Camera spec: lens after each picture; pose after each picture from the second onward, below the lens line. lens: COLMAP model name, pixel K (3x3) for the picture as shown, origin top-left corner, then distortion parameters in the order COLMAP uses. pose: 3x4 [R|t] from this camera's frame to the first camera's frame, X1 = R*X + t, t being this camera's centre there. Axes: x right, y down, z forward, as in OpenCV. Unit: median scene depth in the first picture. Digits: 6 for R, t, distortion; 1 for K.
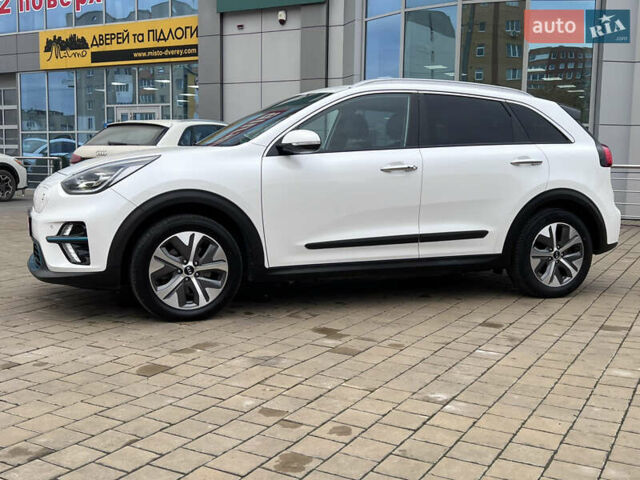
lens RADIAL K [[722.0, 0, 320.0], [0, 722.0, 240.0], [0, 0, 1]] dist [0.157213, -0.385461]
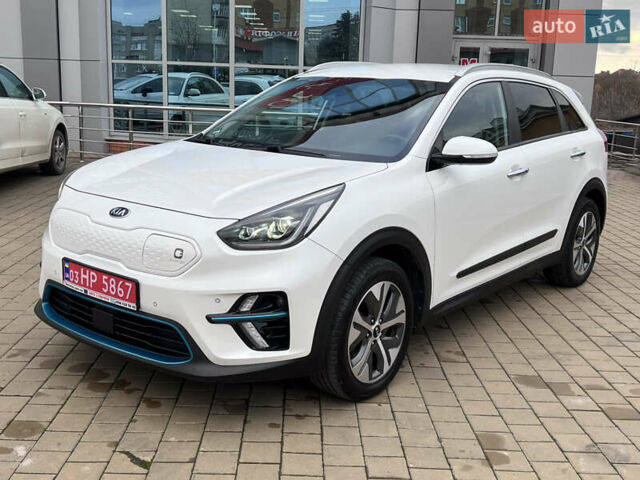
lens RADIAL K [[722.0, 0, 320.0], [0, 722.0, 240.0], [0, 0, 1]] dist [0.157213, -0.385461]
pose [[0.865776, -0.090508, 0.492179, -0.603151], [0.032676, 0.991634, 0.124874, -0.151500], [-0.499364, -0.092030, 0.861491, 0.387890]]
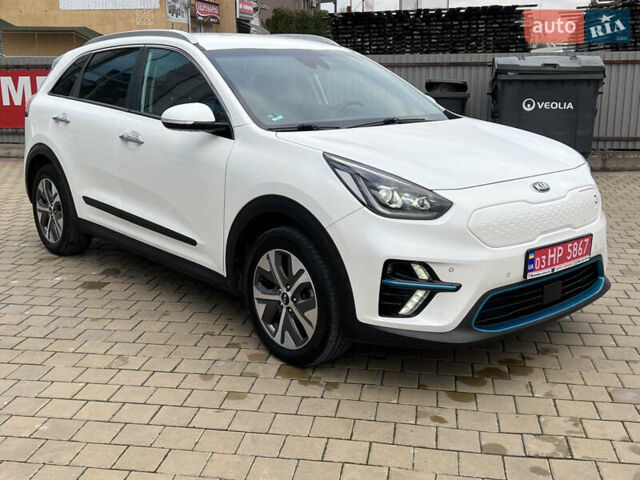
lens RADIAL K [[722.0, 0, 320.0], [0, 722.0, 240.0], [0, 0, 1]] dist [0.157213, -0.385461]
pose [[-0.335420, -0.241882, 0.910487, -1.037697], [0.098568, 0.952161, 0.289265, -0.282883], [-0.936898, 0.186770, -0.295532, 1.562676]]
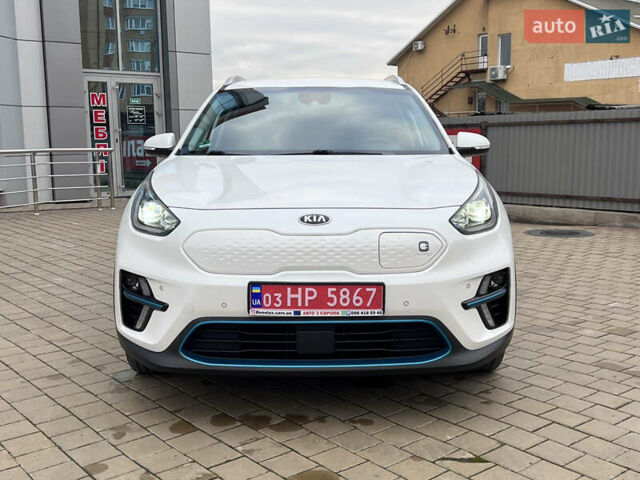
lens RADIAL K [[722.0, 0, 320.0], [0, 722.0, 240.0], [0, 0, 1]] dist [0.157213, -0.385461]
pose [[0.367977, -0.150833, 0.917520, -1.016897], [0.114731, 0.986580, 0.116173, -0.151730], [-0.922729, 0.062519, 0.380344, 0.864879]]
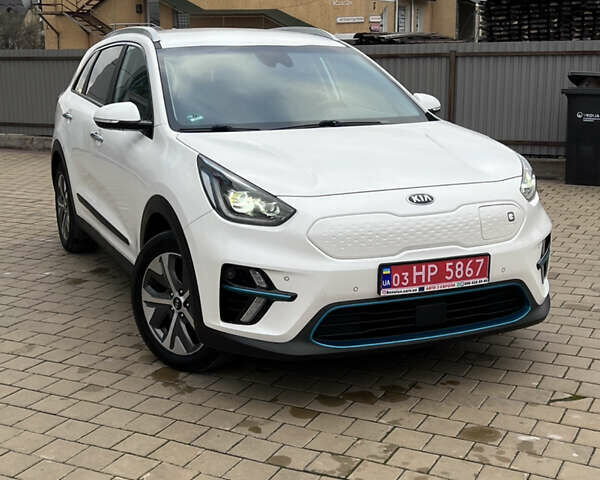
lens RADIAL K [[900.8, 0, 300.0], [0, 900.8, 240.0], [0, 0, 1]] dist [0.078585, -0.141500]
pose [[-0.033418, -0.227509, 0.973202, -1.253144], [0.118867, 0.965930, 0.229890, -0.267291], [-0.992348, 0.123364, -0.005236, 1.239919]]
